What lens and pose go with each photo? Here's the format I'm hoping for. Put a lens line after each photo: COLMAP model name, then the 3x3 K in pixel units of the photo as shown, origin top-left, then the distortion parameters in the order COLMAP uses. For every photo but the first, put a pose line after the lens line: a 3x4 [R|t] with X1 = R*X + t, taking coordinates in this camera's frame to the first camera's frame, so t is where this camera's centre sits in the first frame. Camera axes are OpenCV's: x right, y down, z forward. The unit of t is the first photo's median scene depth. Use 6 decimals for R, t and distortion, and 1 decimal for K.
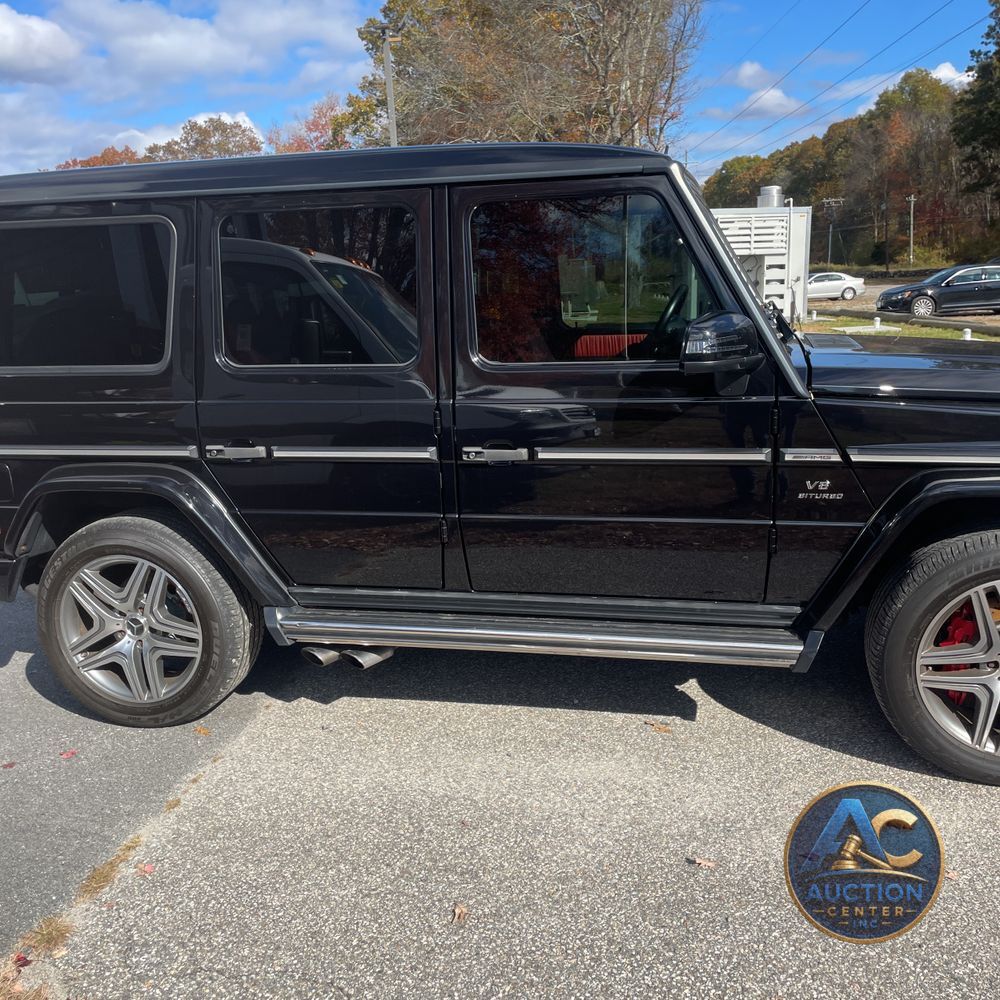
lens RADIAL K [[1018.3, 0, 497.9], [0, 1018.3, 496.0], [0, 0, 1]] dist [0.035640, 0.000000]
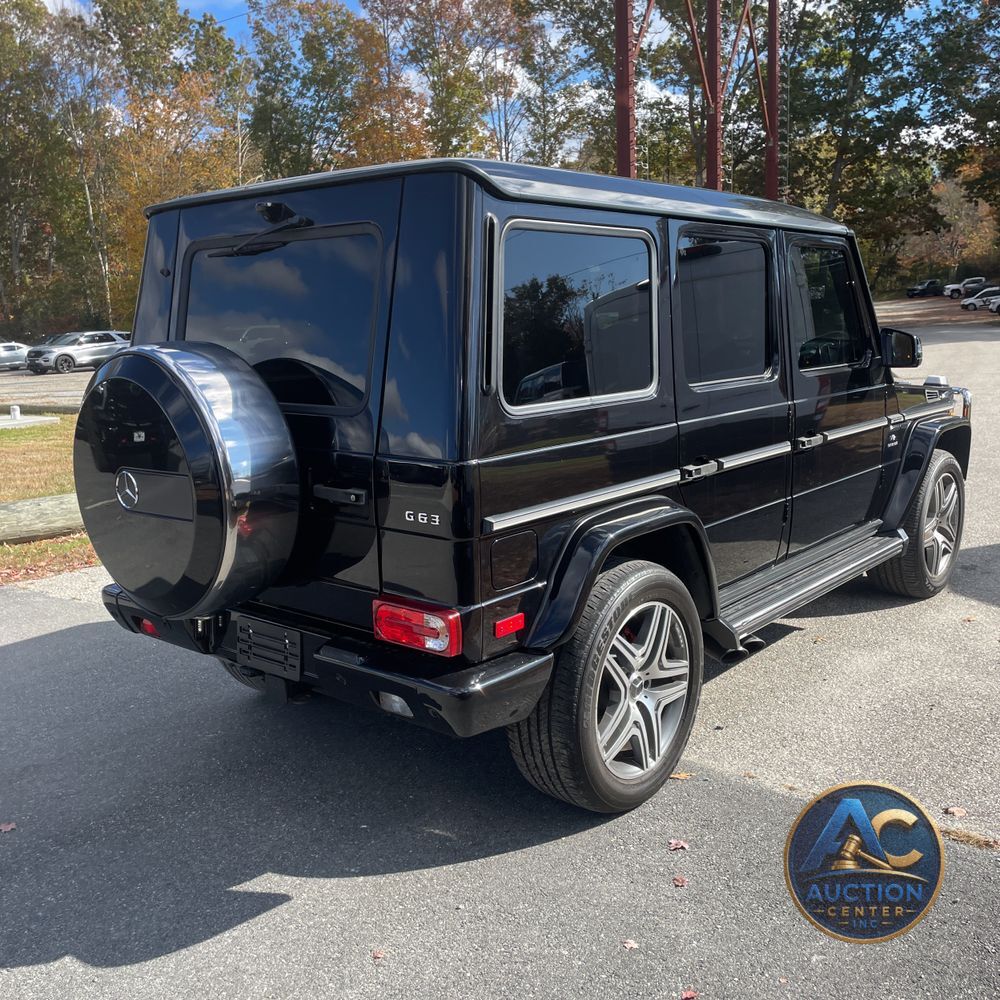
lens RADIAL K [[1018.3, 0, 499.6], [0, 1018.3, 493.2], [0, 0, 1]] dist [0.035640, 0.000000]
pose [[0.453916, -0.126459, 0.882025, -1.134383], [0.207393, 0.977686, 0.033444, -0.086857], [-0.866573, 0.167745, 0.470014, 0.646438]]
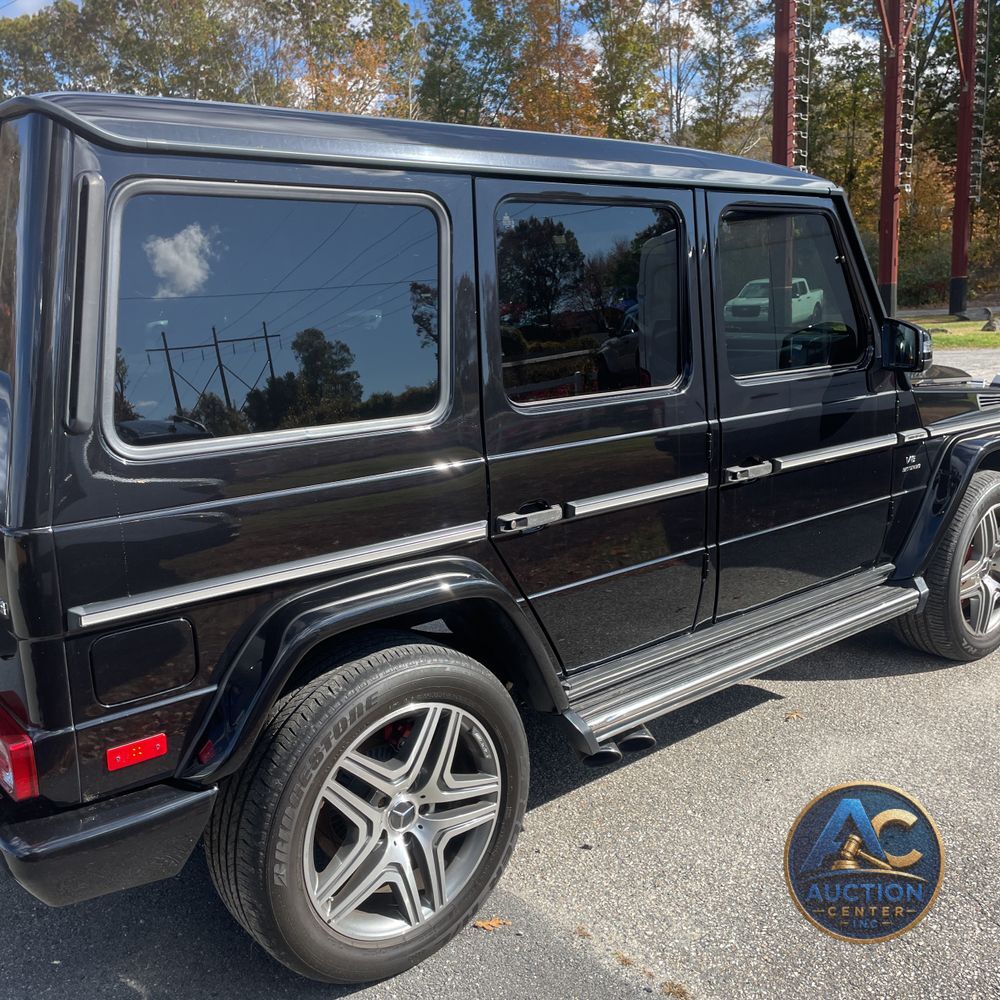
lens RADIAL K [[1018.3, 0, 498.9], [0, 1018.3, 501.6], [0, 0, 1]] dist [0.035640, 0.000000]
pose [[0.601281, -0.144120, 0.785933, -0.784388], [0.183512, 0.982215, 0.039717, -0.081944], [-0.777679, 0.120347, 0.617035, 0.512284]]
